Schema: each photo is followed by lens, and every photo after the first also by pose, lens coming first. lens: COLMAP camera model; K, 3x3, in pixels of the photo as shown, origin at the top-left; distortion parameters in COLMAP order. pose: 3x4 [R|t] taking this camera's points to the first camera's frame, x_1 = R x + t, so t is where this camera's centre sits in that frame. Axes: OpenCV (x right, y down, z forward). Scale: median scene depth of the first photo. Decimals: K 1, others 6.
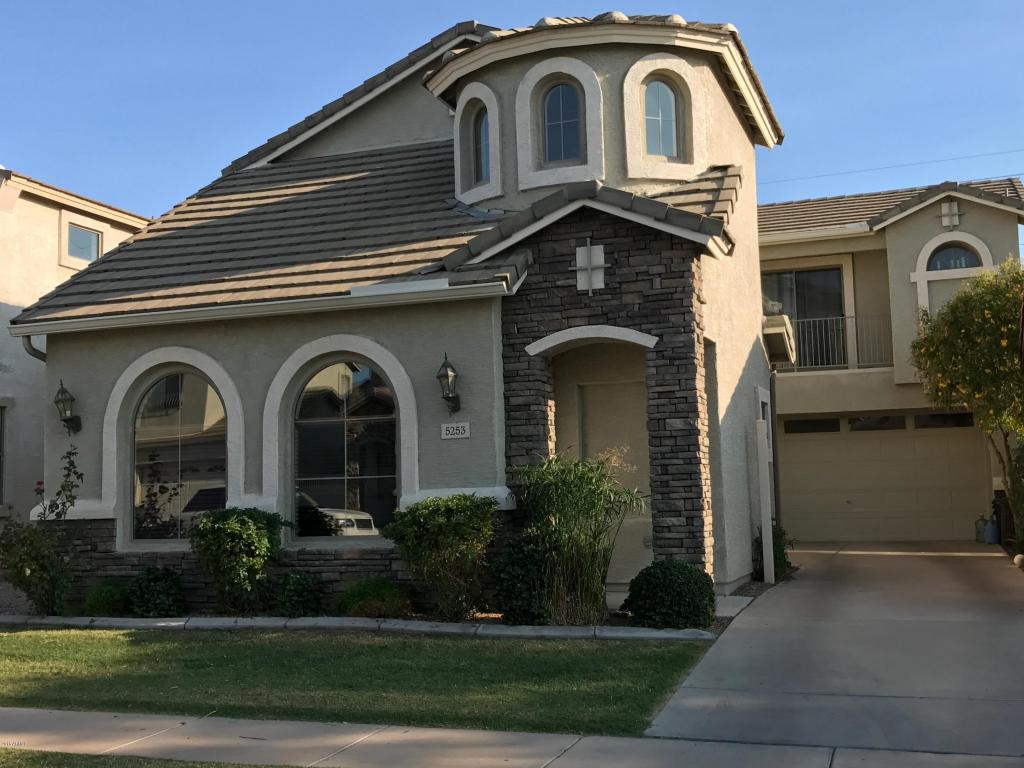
lens RADIAL K [[1187.7, 0, 512.0], [0, 1187.7, 384.0], [0, 0, 1]] dist [-0.007000, -0.009947]
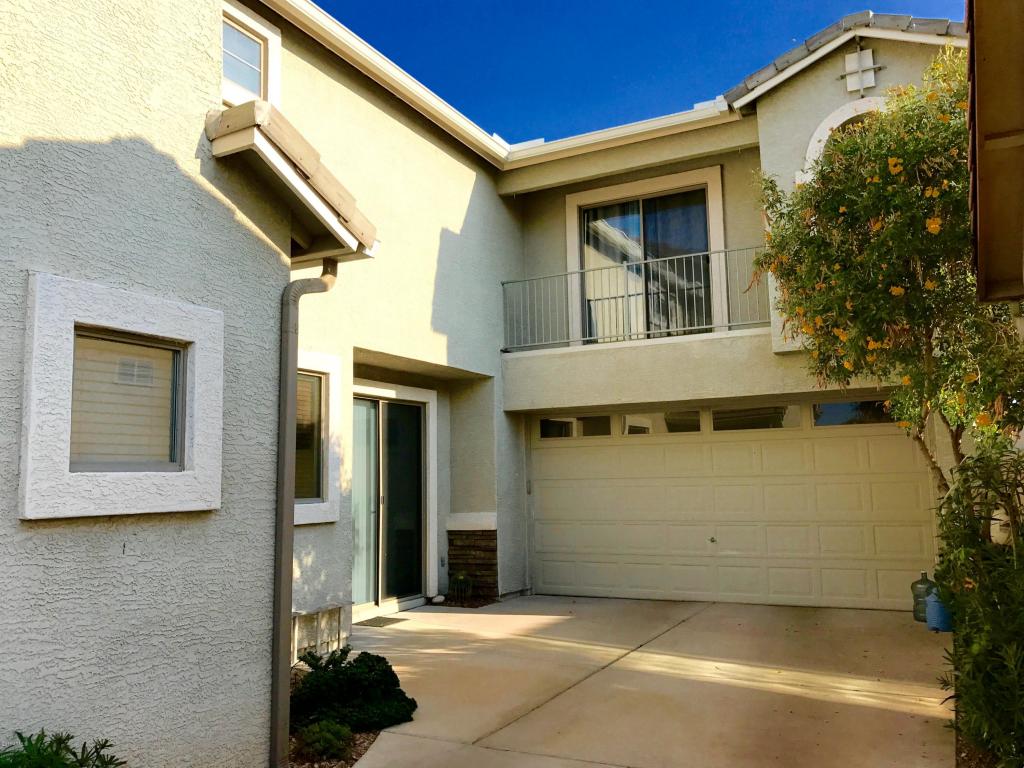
lens RADIAL K [[842.0, 0, 512.0], [0, 842.0, 384.0], [0, 0, 1]] dist [-0.000570, 0.000824]
pose [[0.991111, -0.010732, -0.132605, 0.253931], [0.007516, 0.999666, -0.024734, 0.026659], [0.132826, 0.023518, 0.990860, 0.566095]]
